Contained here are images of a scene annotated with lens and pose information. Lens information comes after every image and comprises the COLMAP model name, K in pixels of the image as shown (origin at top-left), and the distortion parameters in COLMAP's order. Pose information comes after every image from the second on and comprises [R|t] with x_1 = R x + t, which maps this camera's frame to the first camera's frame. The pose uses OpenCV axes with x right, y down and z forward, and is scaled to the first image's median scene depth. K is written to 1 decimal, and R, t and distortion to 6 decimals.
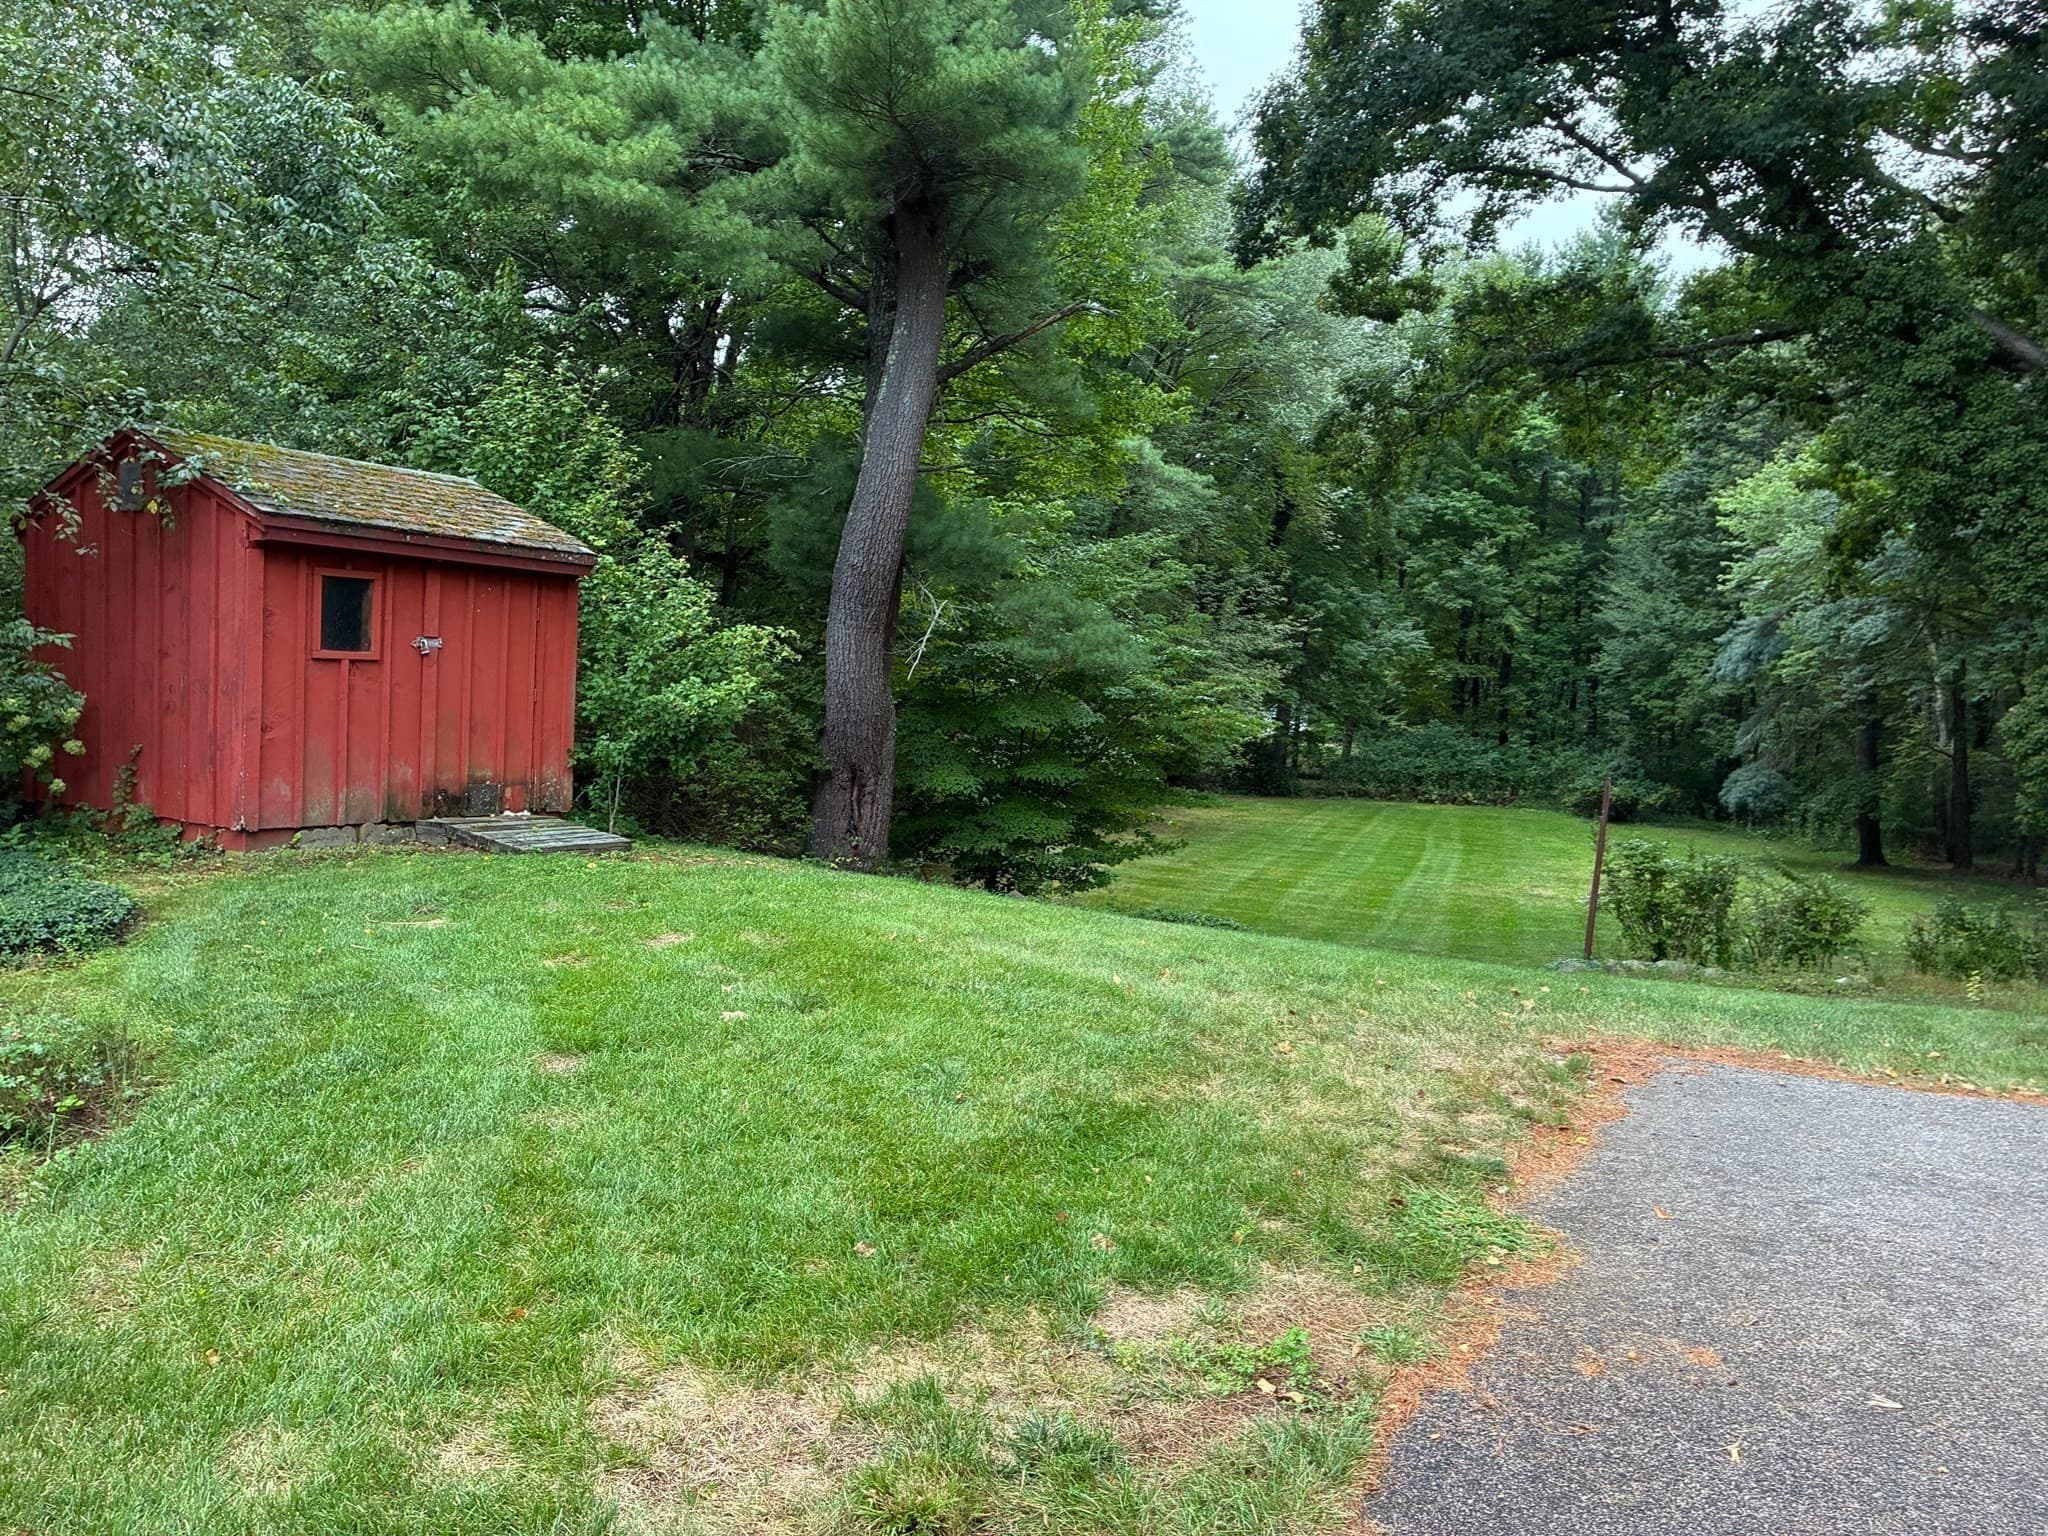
lens RADIAL K [[1480.4, 0, 1024.9], [0, 1480.4, 763.3], [0, 0, 1]] dist [-0.001742, 0.006844]
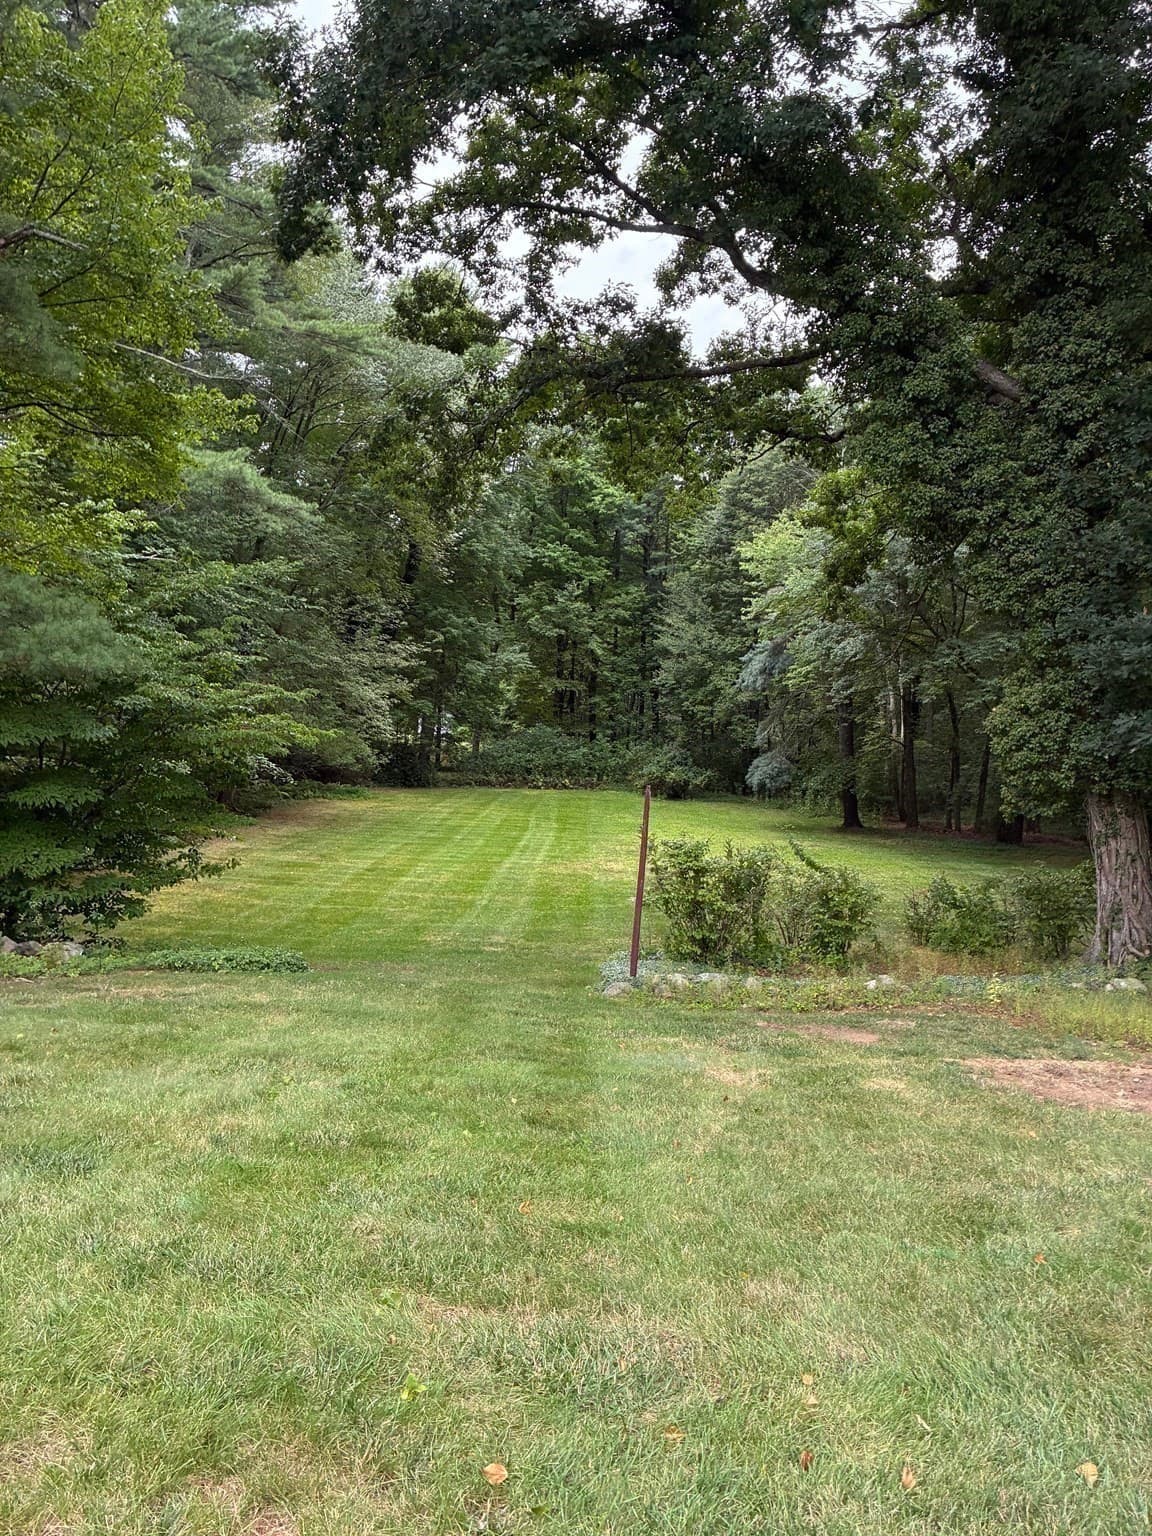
lens RADIAL K [[1110.3, 0, 576.0], [0, 1110.3, 768.0], [0, 0, 1]] dist [-0.001742, 0.006844]
pose [[0.958042, -0.027757, 0.285280, 0.044042], [0.024993, 0.999599, 0.013327, -0.003705], [-0.285535, -0.005637, 0.958352, 0.098875]]
